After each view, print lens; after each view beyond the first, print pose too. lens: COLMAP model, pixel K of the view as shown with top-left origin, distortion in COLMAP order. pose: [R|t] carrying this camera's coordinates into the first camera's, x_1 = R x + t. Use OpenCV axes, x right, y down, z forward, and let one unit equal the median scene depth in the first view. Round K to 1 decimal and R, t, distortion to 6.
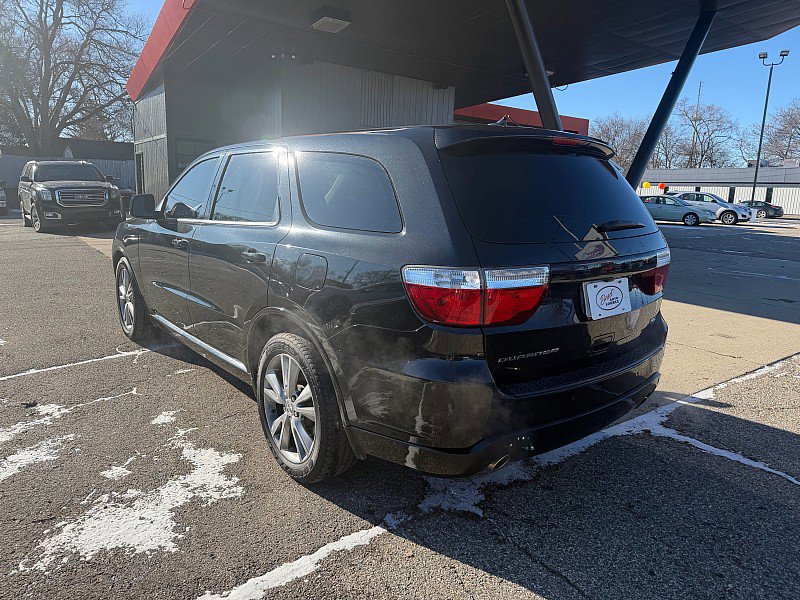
lens RADIAL K [[568.0, 0, 405.7], [0, 568.0, 295.0], [0, 0, 1]] dist [0.033515, -0.027778]
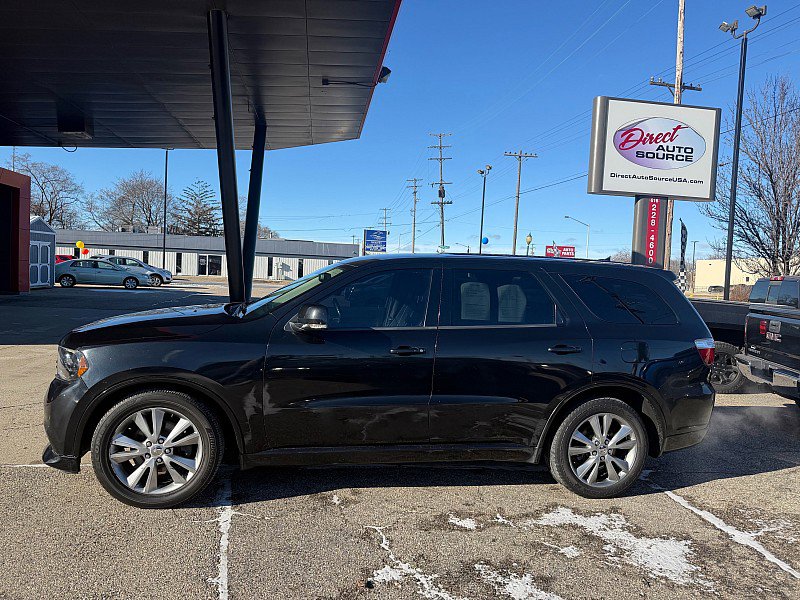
lens RADIAL K [[568.0, 0, 403.2], [0, 568.0, 295.3], [0, 0, 1]] dist [0.033515, -0.027778]
pose [[0.469982, -0.051383, 0.881179, -0.365728], [0.136664, 0.990502, -0.015133, -0.050853], [-0.872032, 0.127538, 0.472540, 0.151112]]
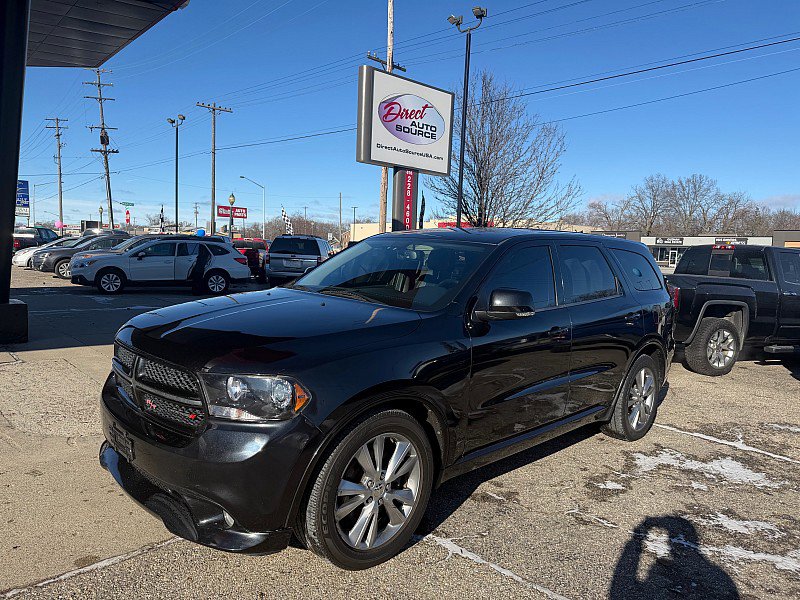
lens RADIAL K [[568.0, 0, 405.9], [0, 568.0, 308.6], [0, 0, 1]] dist [0.033515, -0.027778]
pose [[-0.109845, -0.143500, 0.983535, -0.380077], [0.139464, 0.977509, 0.158196, -0.093111], [-0.984116, 0.154545, -0.087362, 0.386201]]
